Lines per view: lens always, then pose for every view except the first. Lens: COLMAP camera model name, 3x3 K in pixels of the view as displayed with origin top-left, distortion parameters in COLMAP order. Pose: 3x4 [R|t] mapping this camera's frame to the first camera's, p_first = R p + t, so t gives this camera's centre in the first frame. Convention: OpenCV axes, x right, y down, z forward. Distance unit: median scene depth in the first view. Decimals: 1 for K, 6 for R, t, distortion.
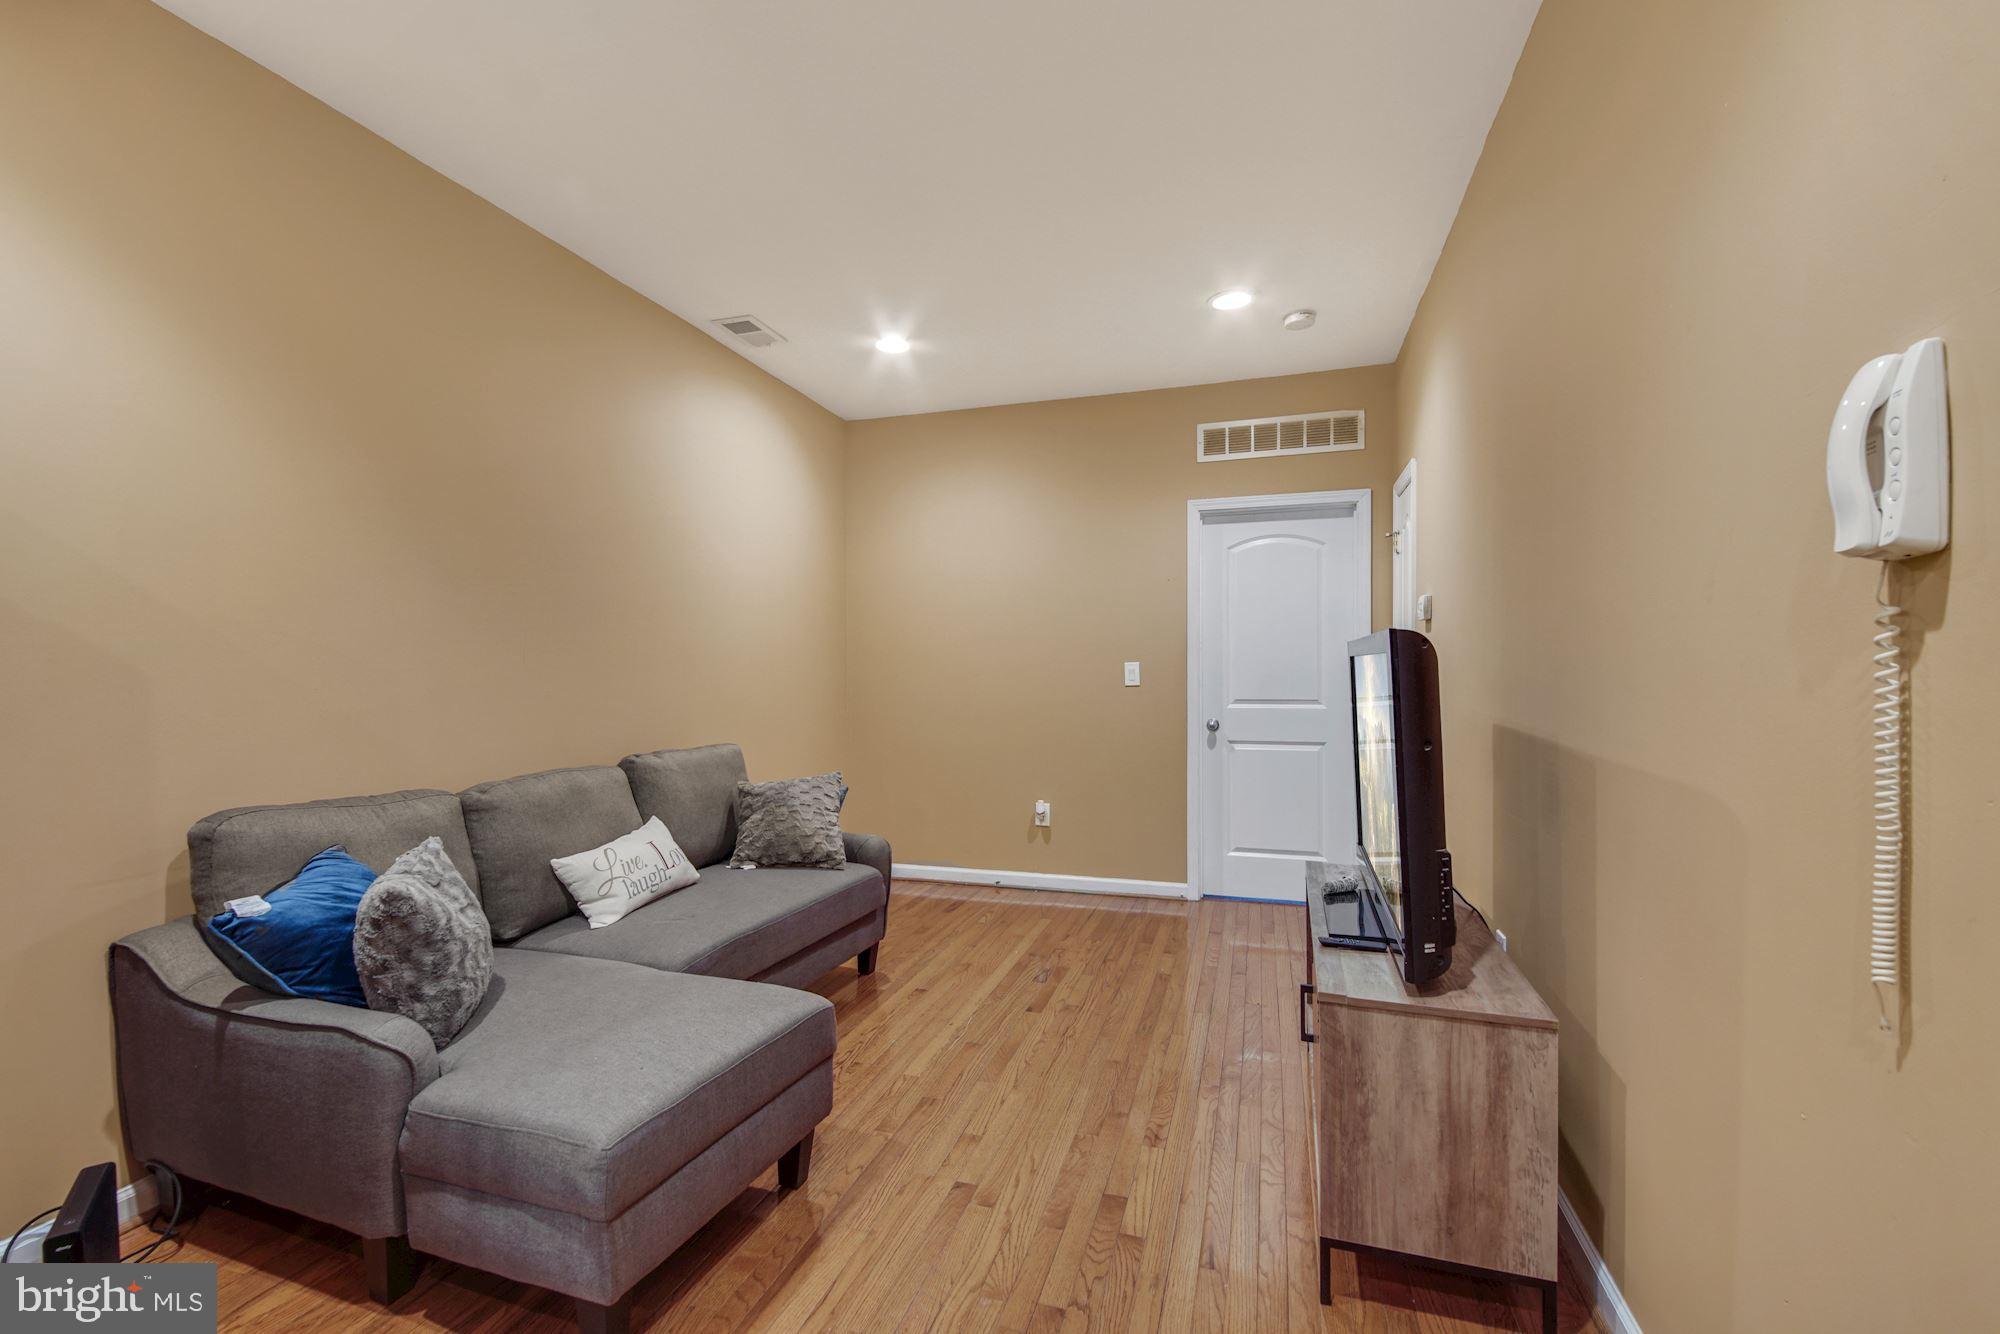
lens RADIAL K [[866.1, 0, 995.0], [0, 866.1, 679.8], [0, 0, 1]] dist [0.030897, -0.020858]
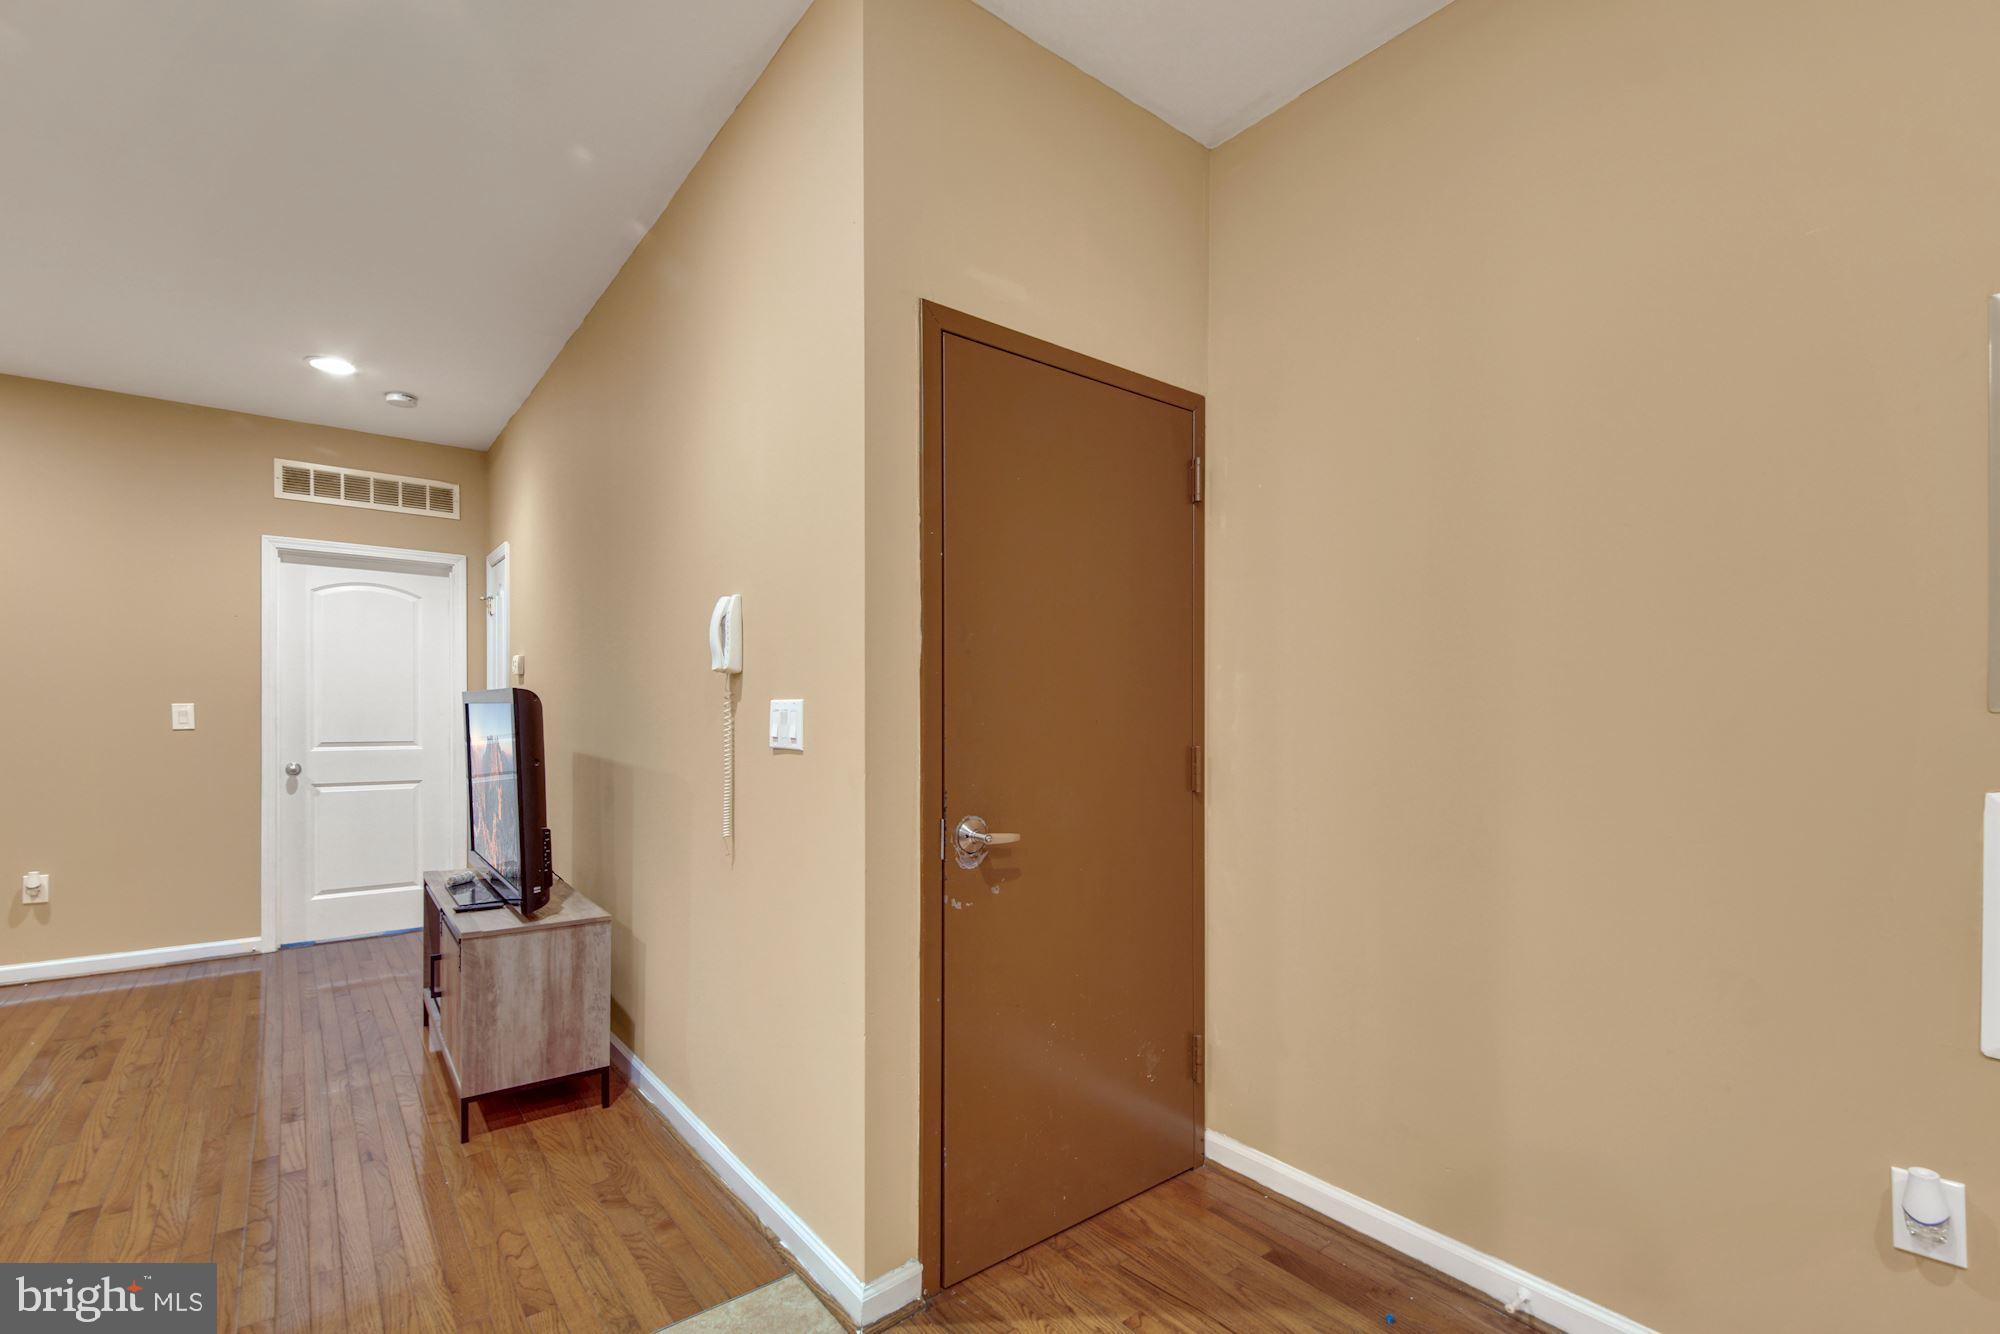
lens RADIAL K [[864.0, 0, 999.6], [0, 864.0, 717.9], [0, 0, 1]] dist [0.013696, -0.012949]
pose [[0.551305, 0.005773, 0.834284, -0.279471], [0.001075, 0.999970, -0.007630, 0.005879], [-0.834303, 0.005104, 0.551283, -0.450380]]
